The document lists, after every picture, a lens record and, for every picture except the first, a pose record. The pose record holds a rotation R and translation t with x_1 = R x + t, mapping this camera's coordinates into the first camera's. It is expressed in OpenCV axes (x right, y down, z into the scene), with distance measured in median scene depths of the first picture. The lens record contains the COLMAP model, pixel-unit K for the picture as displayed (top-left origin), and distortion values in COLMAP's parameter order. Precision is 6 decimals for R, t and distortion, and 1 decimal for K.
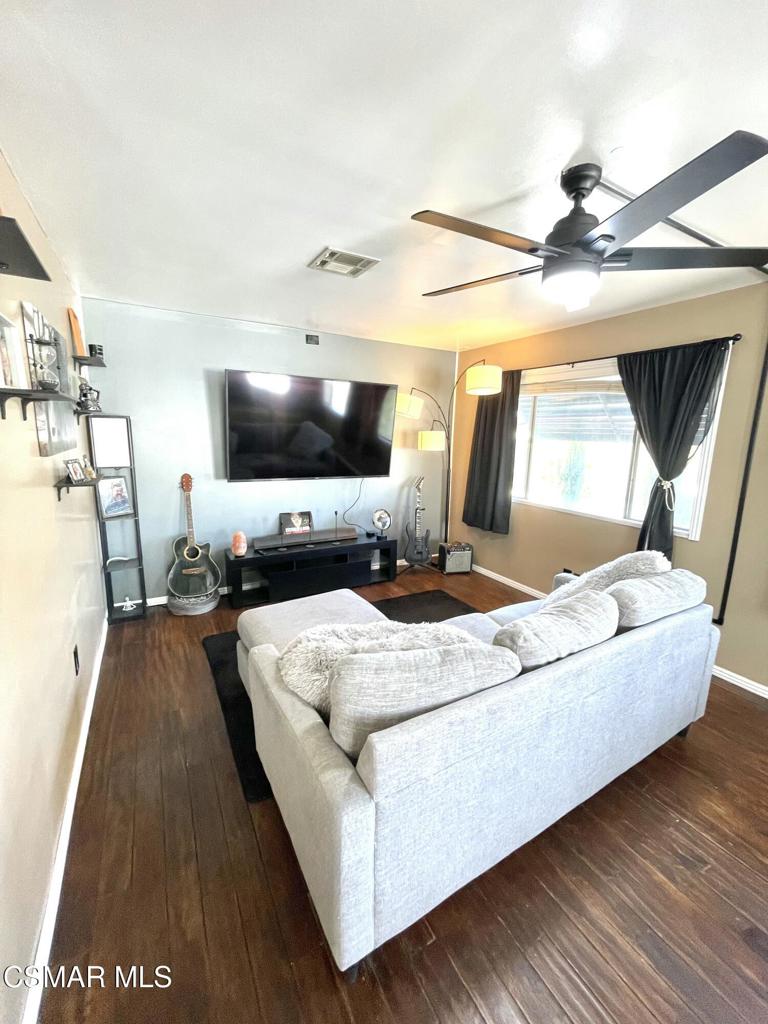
lens RADIAL K [[413.3, 0, 381.3], [0, 413.3, 508.6], [0, 0, 1]] dist [-0.001903, -0.000043]
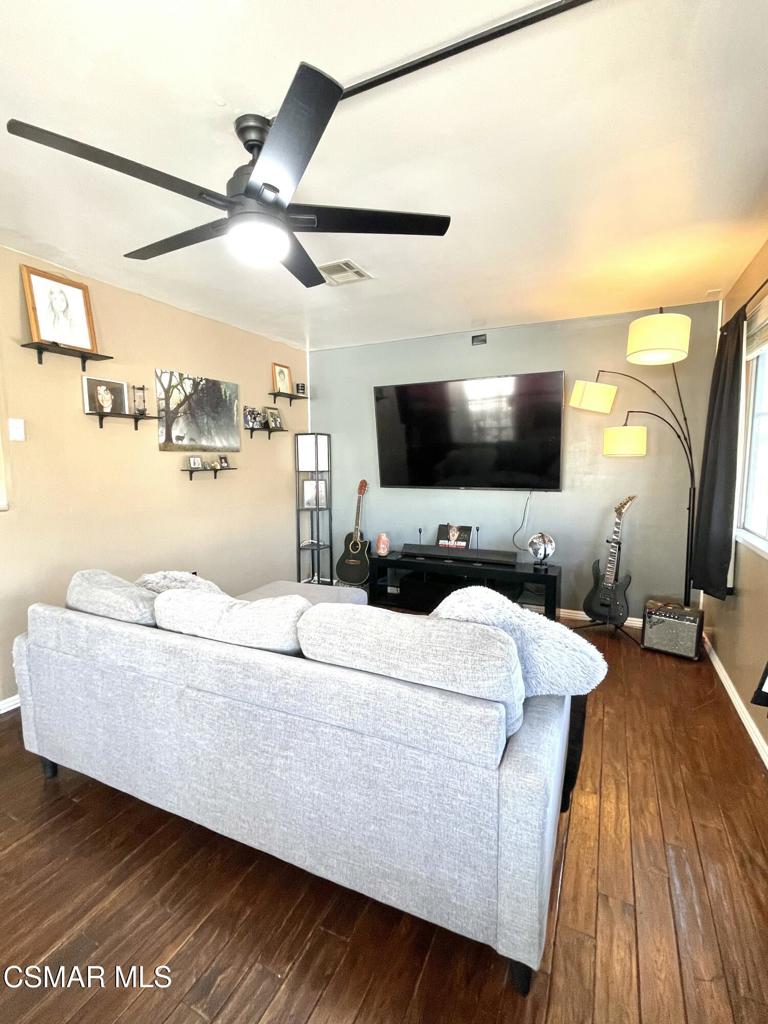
lens RADIAL K [[465.2, 0, 380.3], [0, 465.2, 513.4], [0, 0, 1]] dist [0.013207, -0.000672]
pose [[0.564184, 0.069684, -0.822703, 0.592059], [-0.131812, 0.991254, -0.006432, 0.011784], [0.815060, 0.112071, 0.568435, 0.273842]]
